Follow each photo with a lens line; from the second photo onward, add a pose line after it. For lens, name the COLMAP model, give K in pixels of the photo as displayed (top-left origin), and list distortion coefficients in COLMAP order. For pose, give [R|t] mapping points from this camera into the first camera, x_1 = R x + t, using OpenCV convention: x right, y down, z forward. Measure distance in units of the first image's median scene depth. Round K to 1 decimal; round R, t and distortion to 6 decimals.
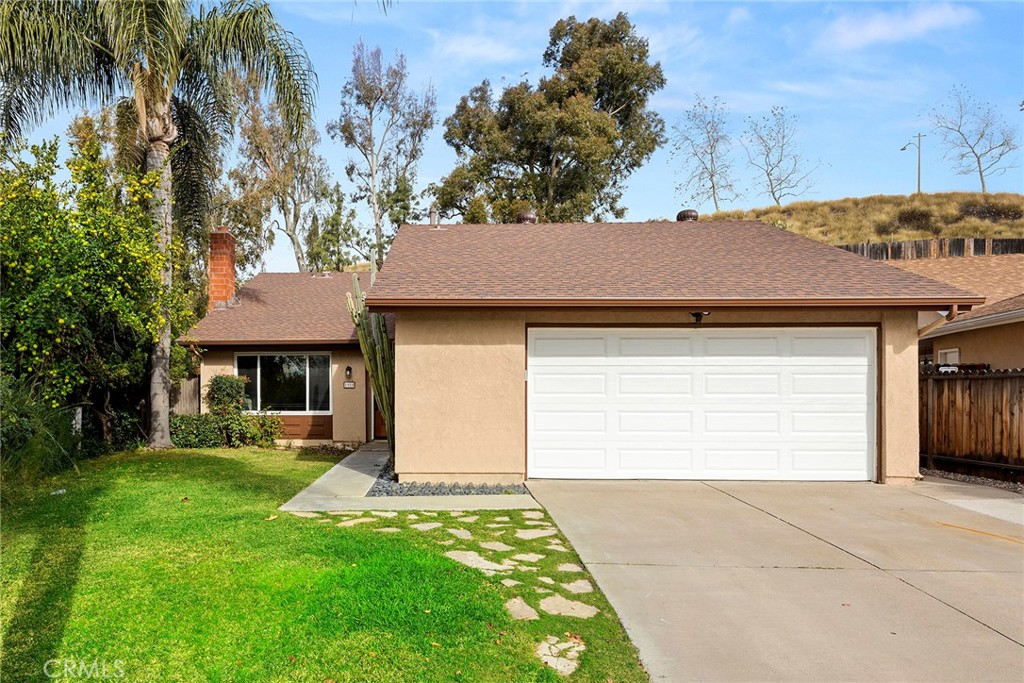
lens RADIAL K [[1006.2, 0, 512.0], [0, 1006.2, 341.5], [0, 0, 1]] dist [0.005582, 0.005238]
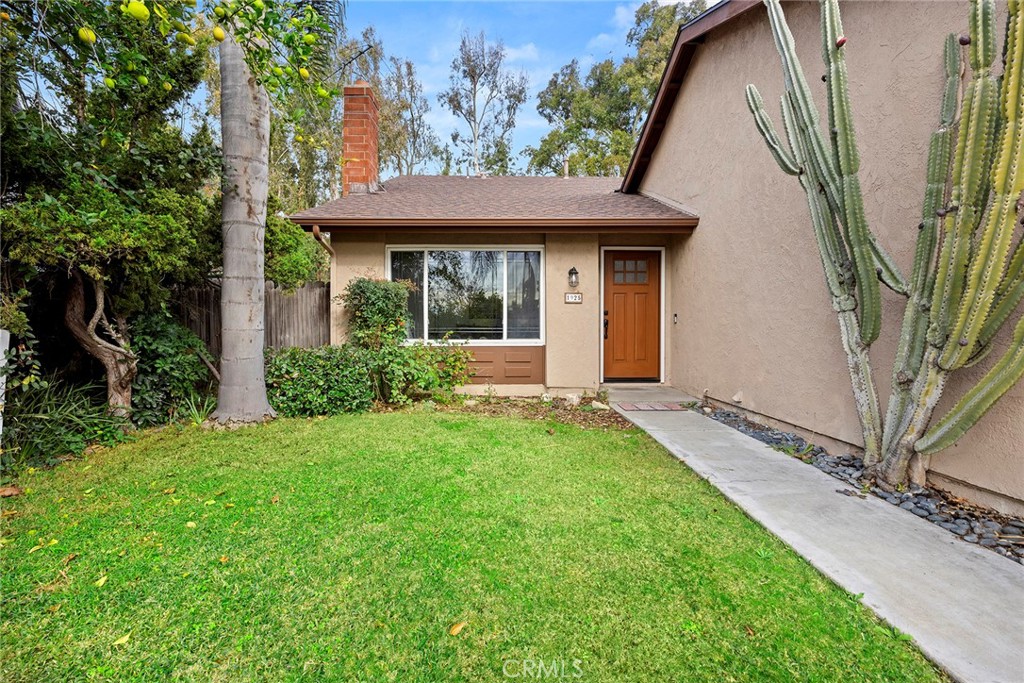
lens RADIAL K [[469.7, 0, 512.3], [0, 469.7, 307.1], [0, 0, 1]] dist [-0.001310, -0.000150]
pose [[0.996599, 0.003753, 0.082319, -0.143357], [-0.003963, 0.999989, 0.002383, 0.031028], [-0.082310, -0.002701, 0.996603, 0.454682]]
